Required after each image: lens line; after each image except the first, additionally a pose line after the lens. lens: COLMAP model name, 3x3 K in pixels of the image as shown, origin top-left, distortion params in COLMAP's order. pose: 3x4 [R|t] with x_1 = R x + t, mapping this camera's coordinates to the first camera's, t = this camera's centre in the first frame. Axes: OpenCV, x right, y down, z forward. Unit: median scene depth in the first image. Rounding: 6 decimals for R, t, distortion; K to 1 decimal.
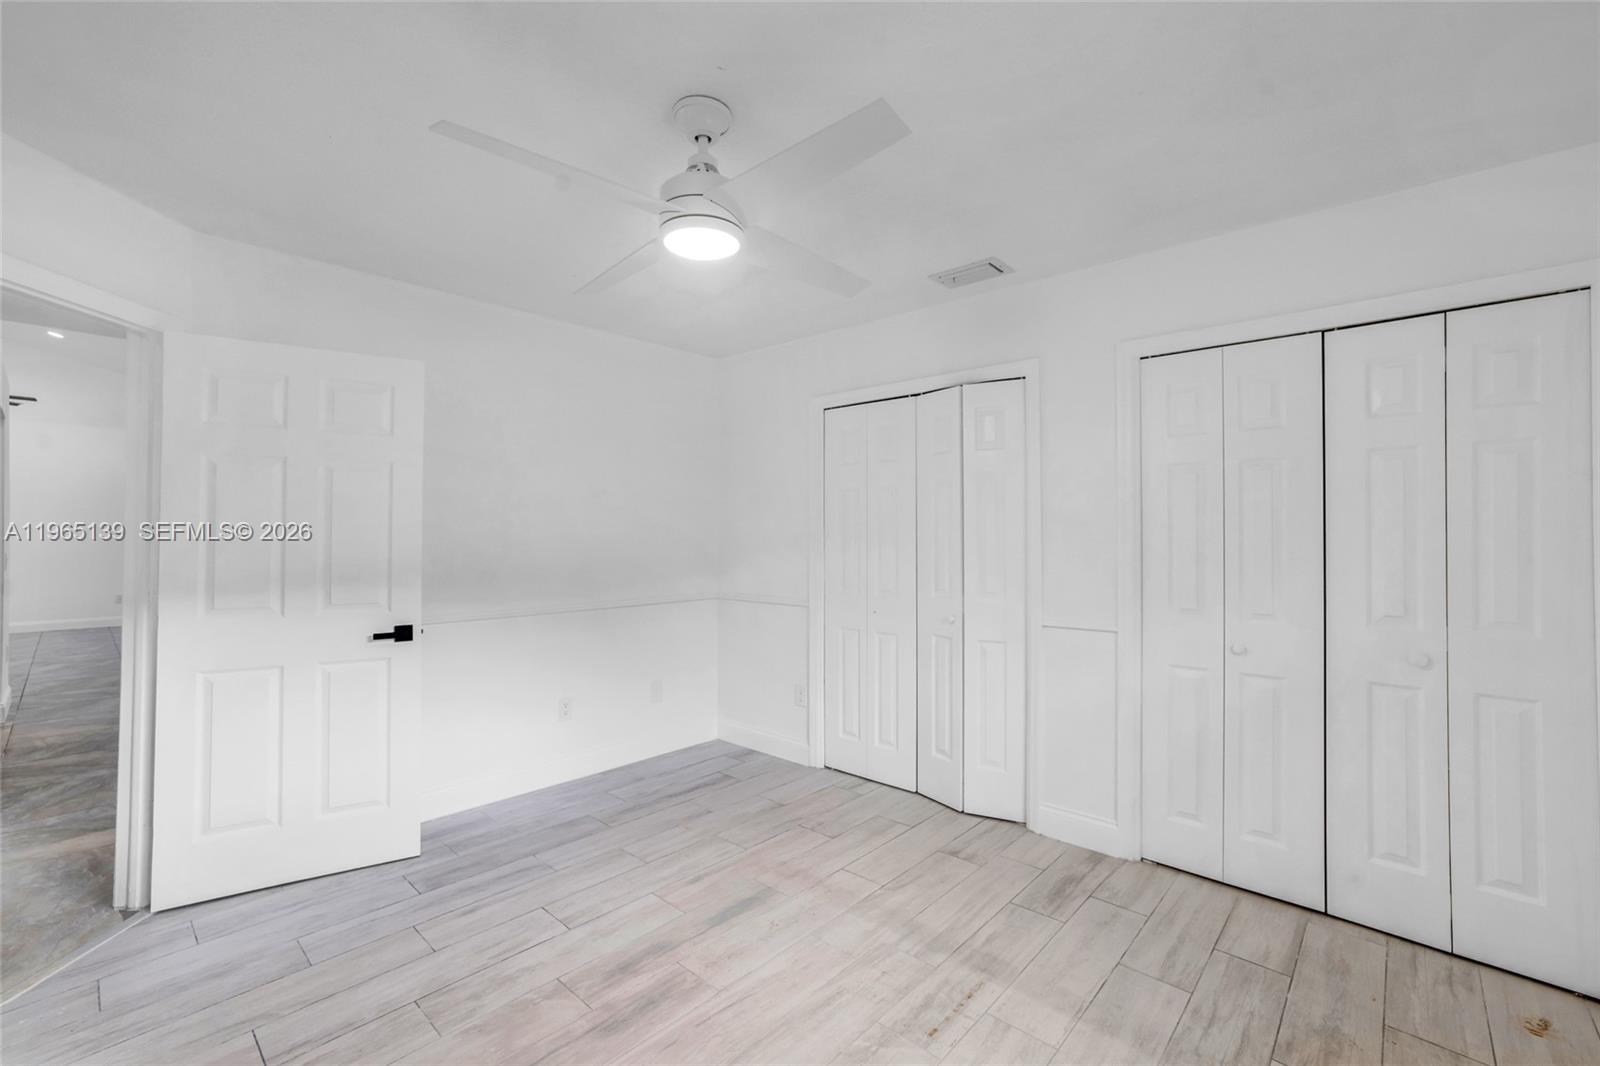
lens RADIAL K [[680.1, 0, 800.0], [0, 680.1, 533.0], [0, 0, 1]] dist [-0.052217, 0.025341]
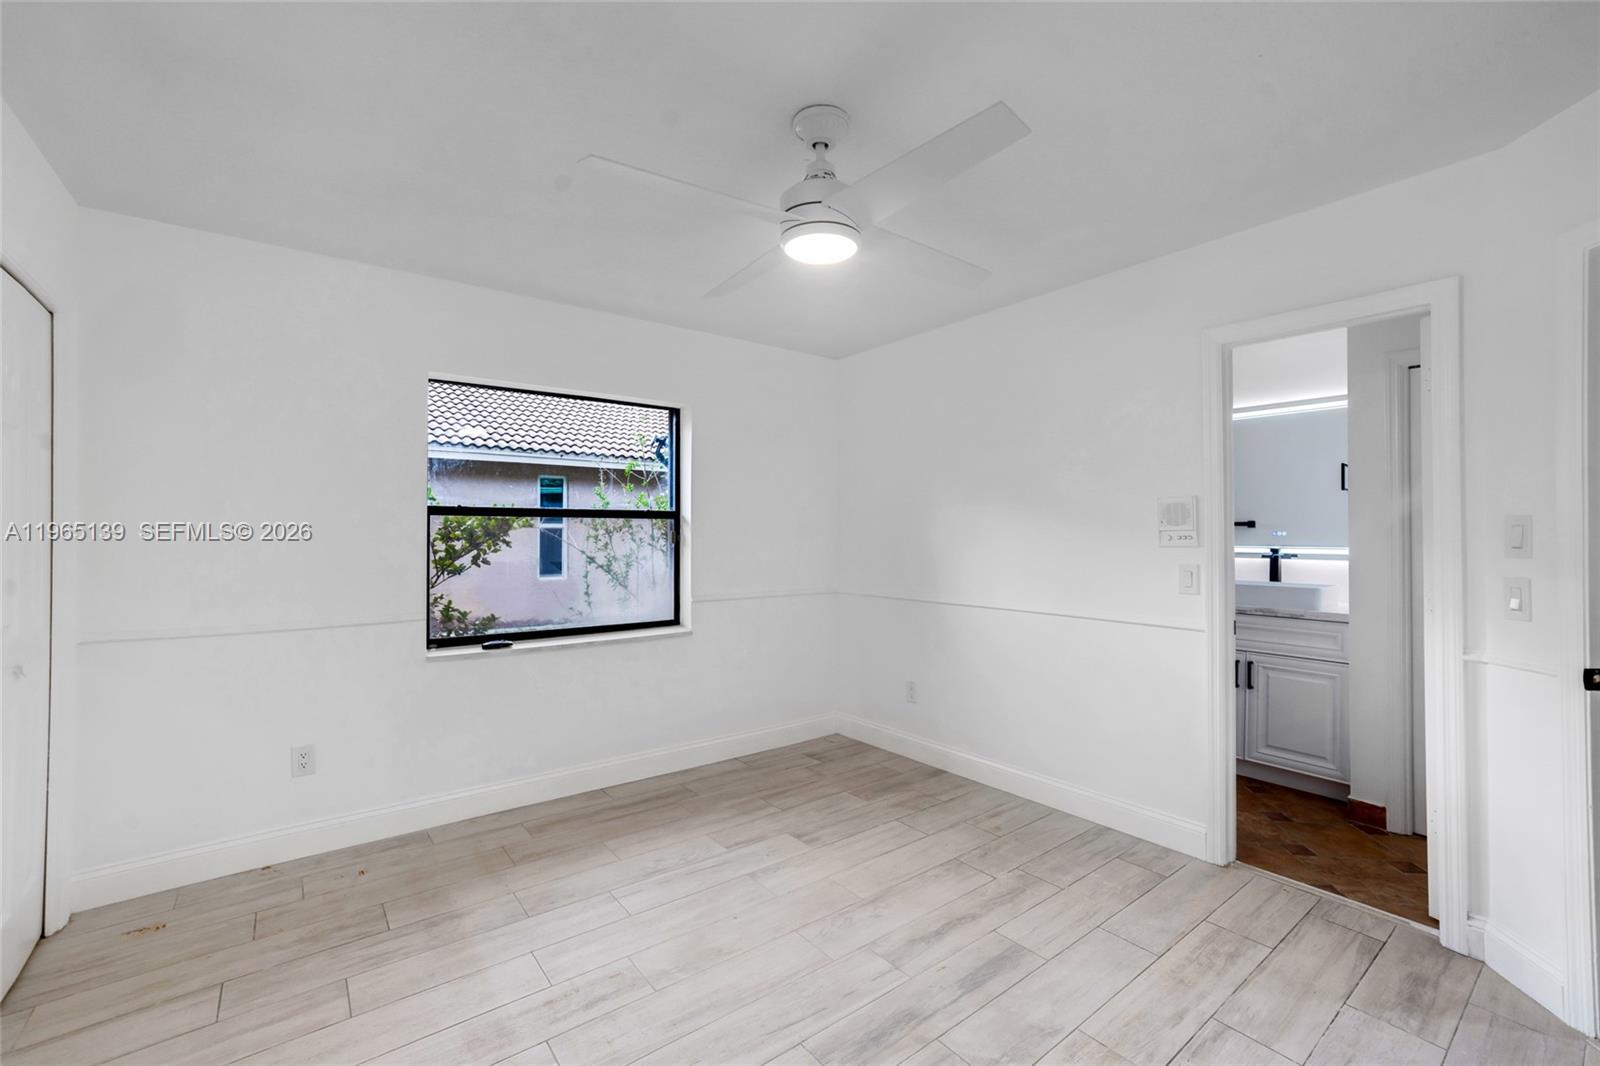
lens RADIAL K [[680.1, 0, 800.0], [0, 680.1, 533.0], [0, 0, 1]] dist [-0.052217, 0.025341]
pose [[-0.986036, -0.001381, 0.166526, -0.243775], [-0.001806, 0.999995, -0.002403, 0.008482], [-0.166522, -0.002670, -0.986034, 1.719054]]
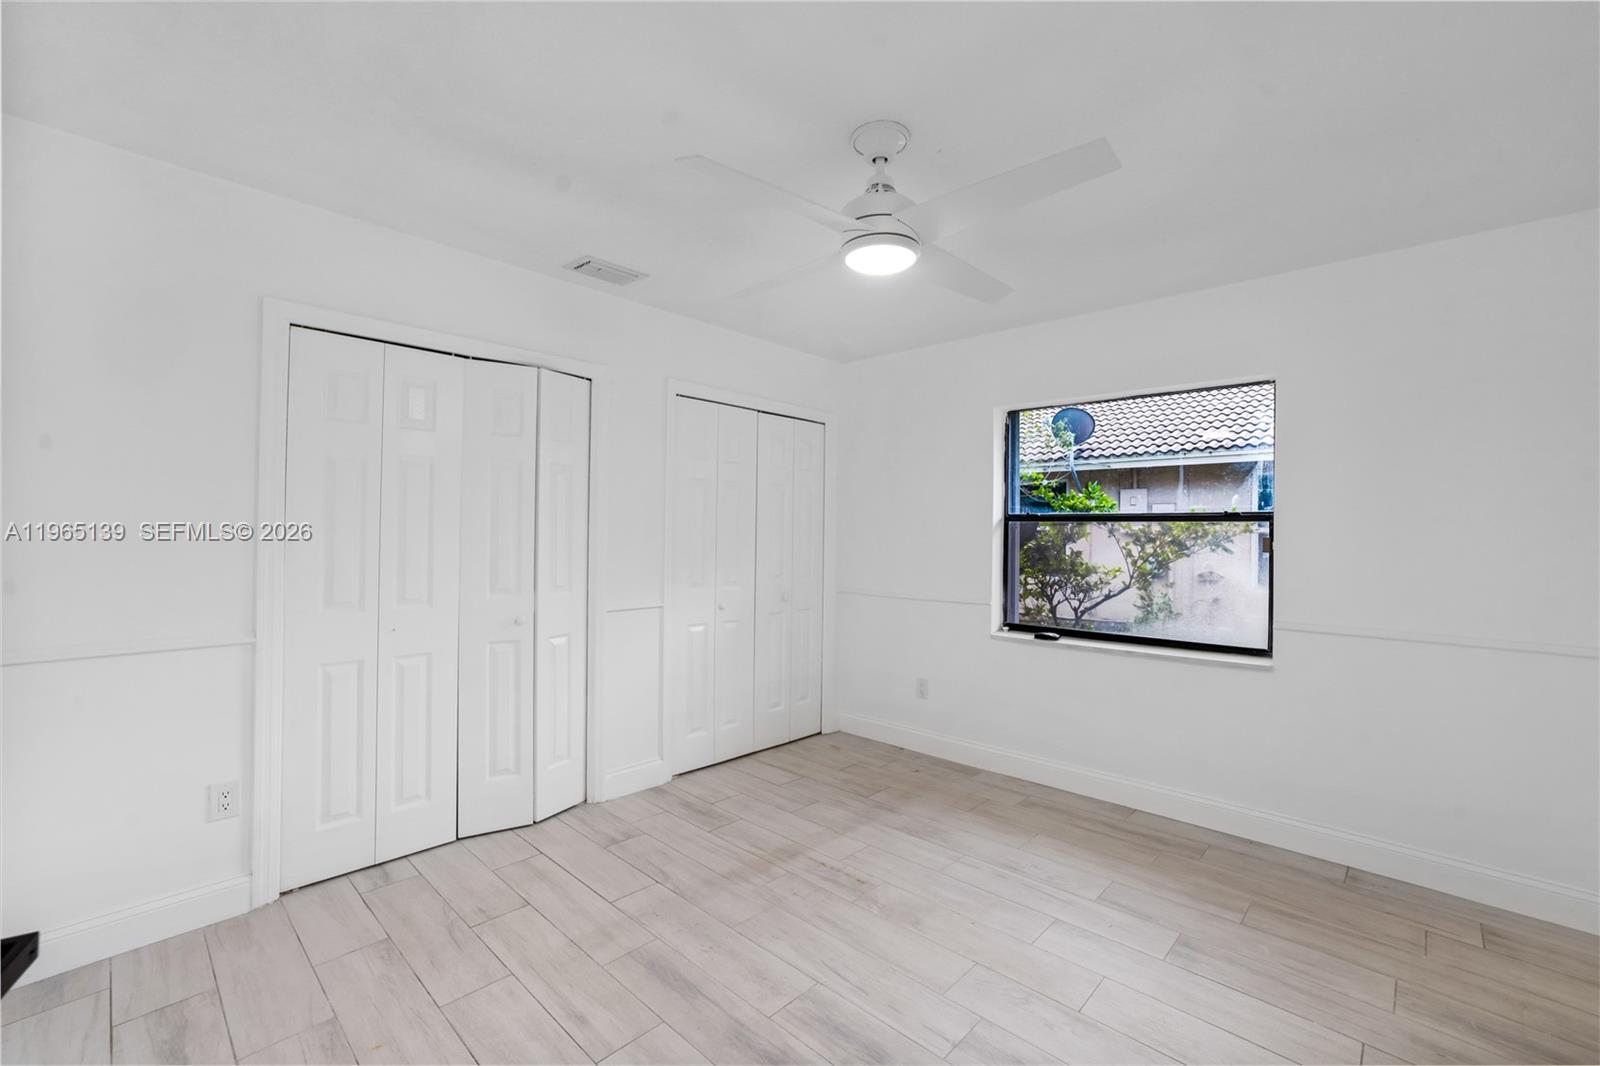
lens RADIAL K [[680.1, 0, 800.0], [0, 680.1, 533.0], [0, 0, 1]] dist [-0.052217, 0.025341]
pose [[0.017028, -0.000536, 0.999855, -1.036176], [-0.015002, 0.999887, 0.000791, 0.005668], [-0.999742, -0.015013, 0.017018, 0.935679]]
